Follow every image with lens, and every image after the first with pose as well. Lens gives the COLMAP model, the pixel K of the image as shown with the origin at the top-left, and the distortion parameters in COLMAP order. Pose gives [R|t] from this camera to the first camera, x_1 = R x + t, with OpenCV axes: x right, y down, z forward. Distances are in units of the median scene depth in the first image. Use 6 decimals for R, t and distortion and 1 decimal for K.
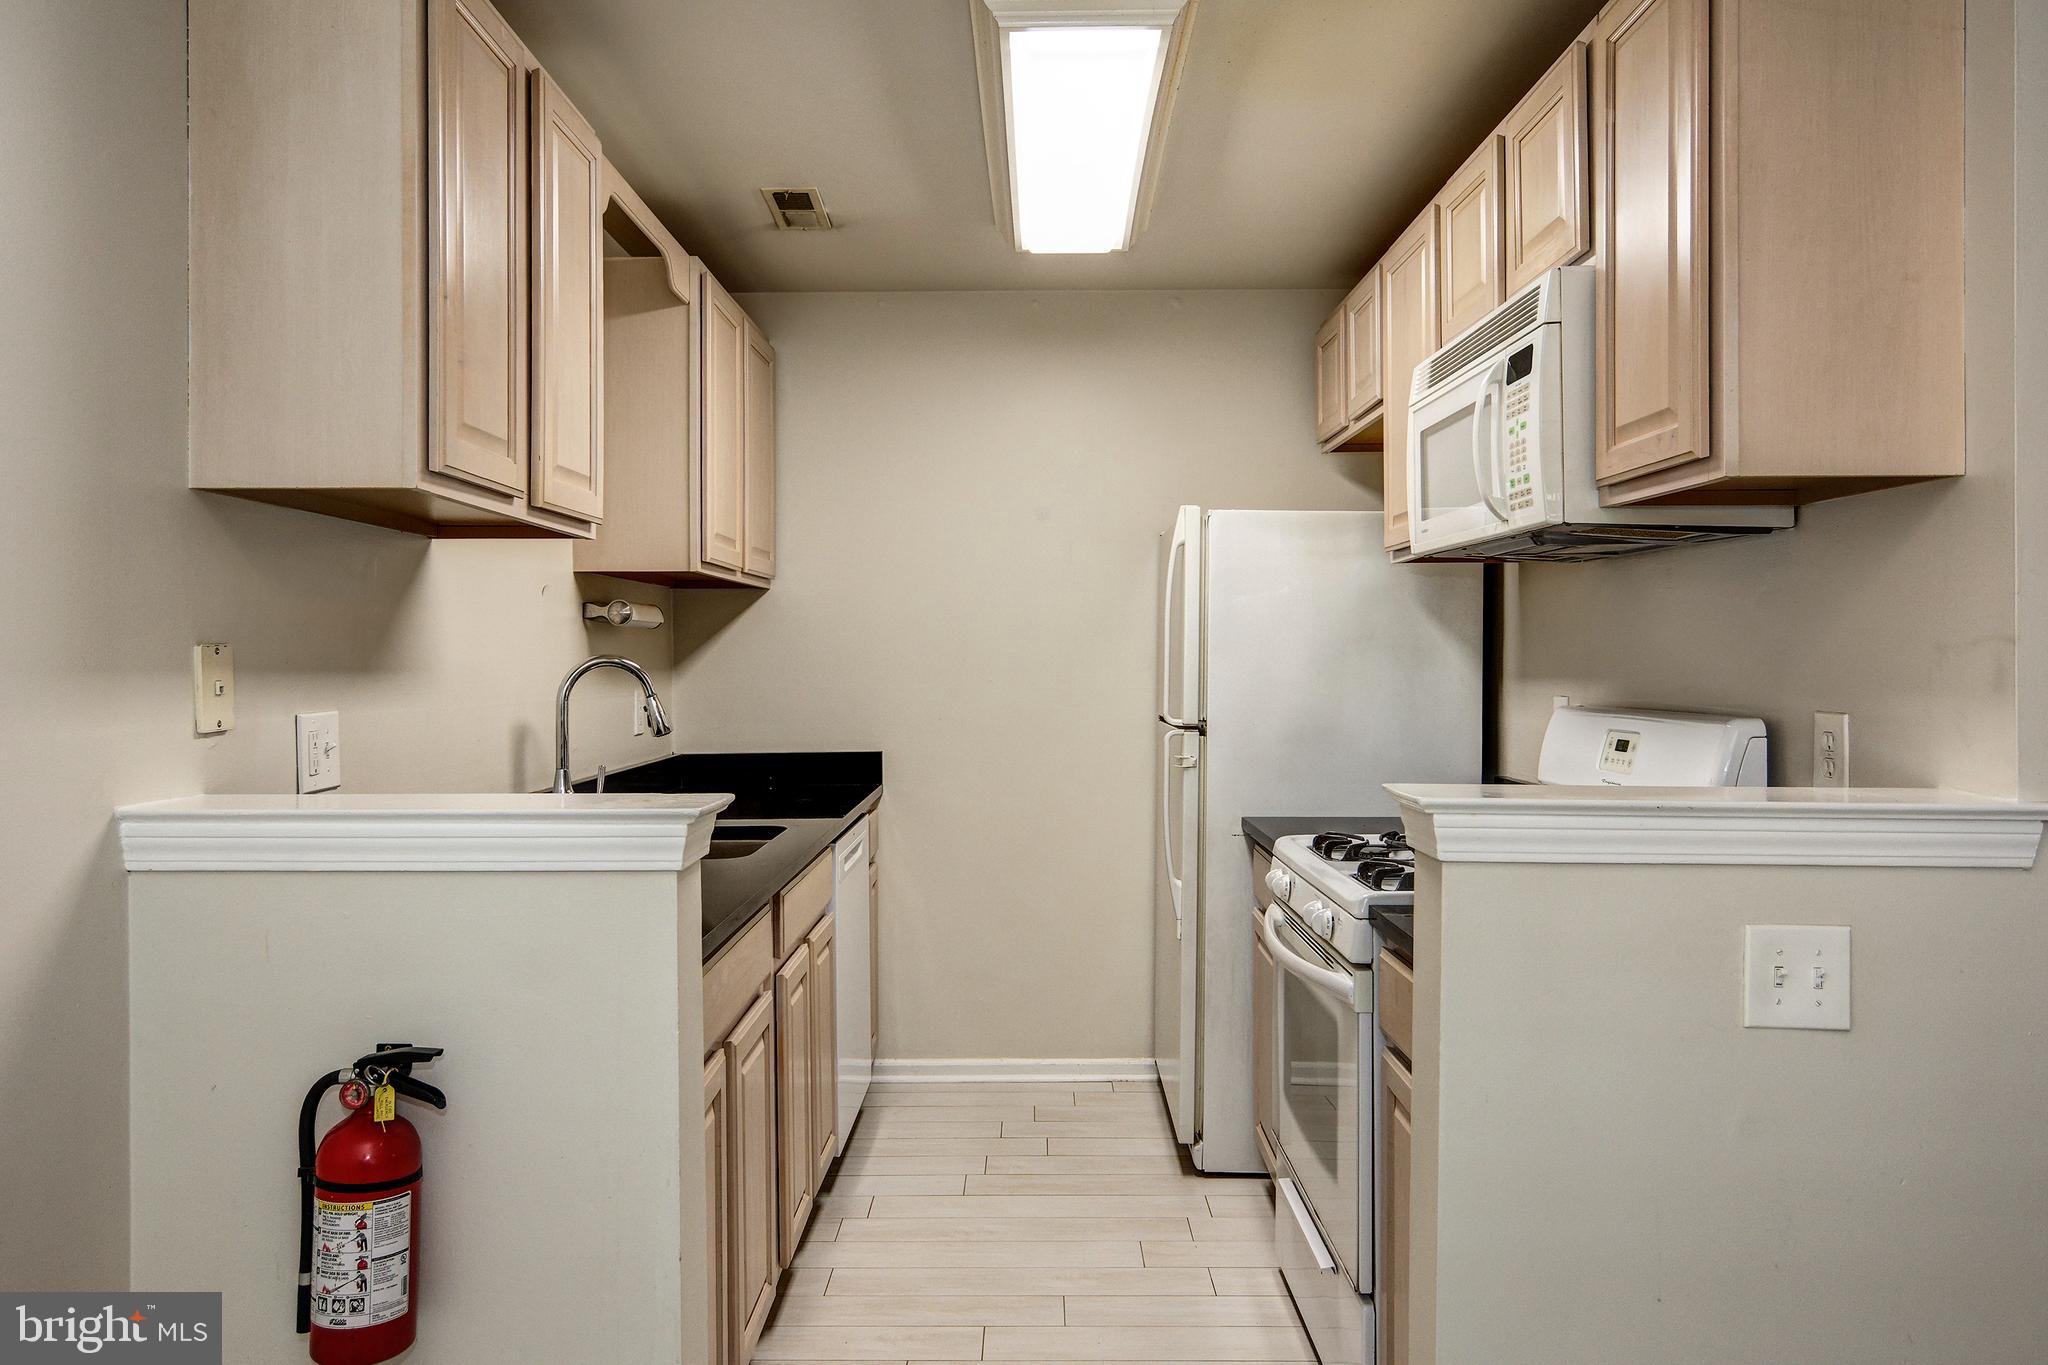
lens RADIAL K [[1410.0, 0, 1024.0], [0, 1410.0, 682.5], [0, 0, 1]] dist [0.000113, 0.000611]
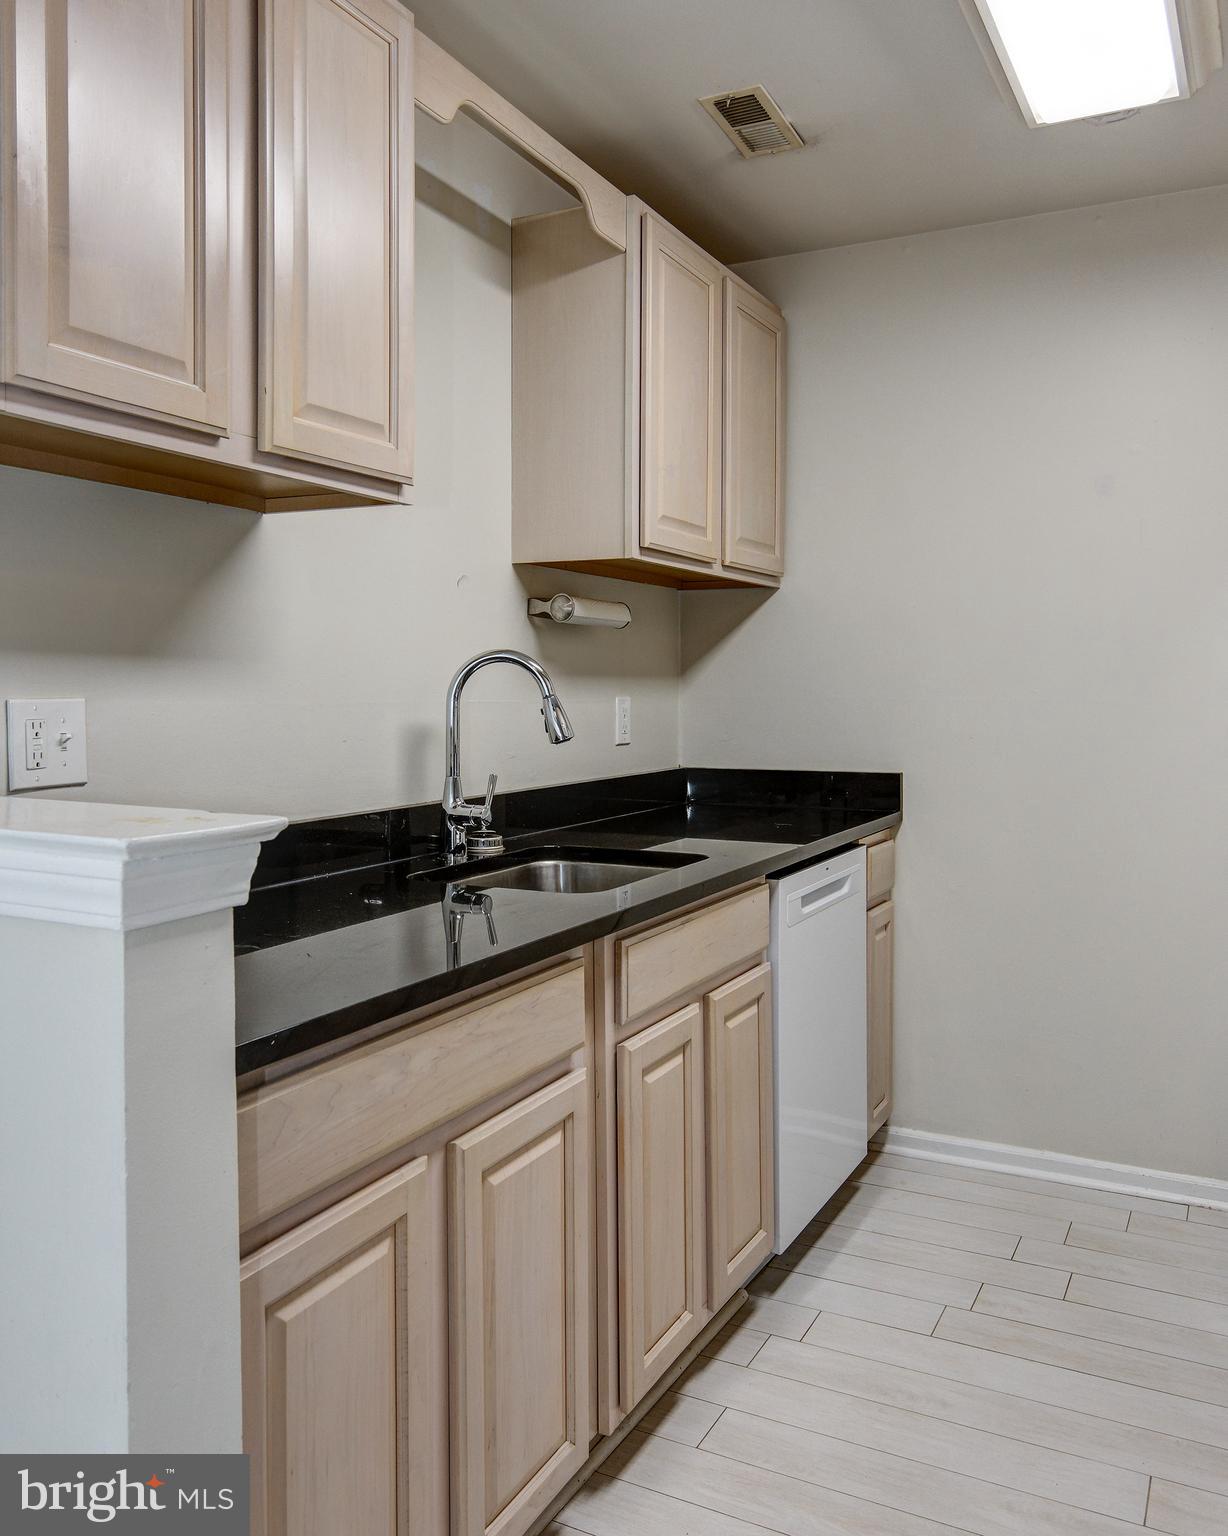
lens RADIAL K [[1259.2, 0, 614.0], [0, 1259.2, 719.2], [0, 0, 1]] dist [0.005231, 0.000239]
pose [[0.892976, 0.019497, -0.449682, 0.109692], [-0.016017, 0.999805, 0.011542, 0.012209], [0.449820, -0.003105, 0.893114, 0.289280]]
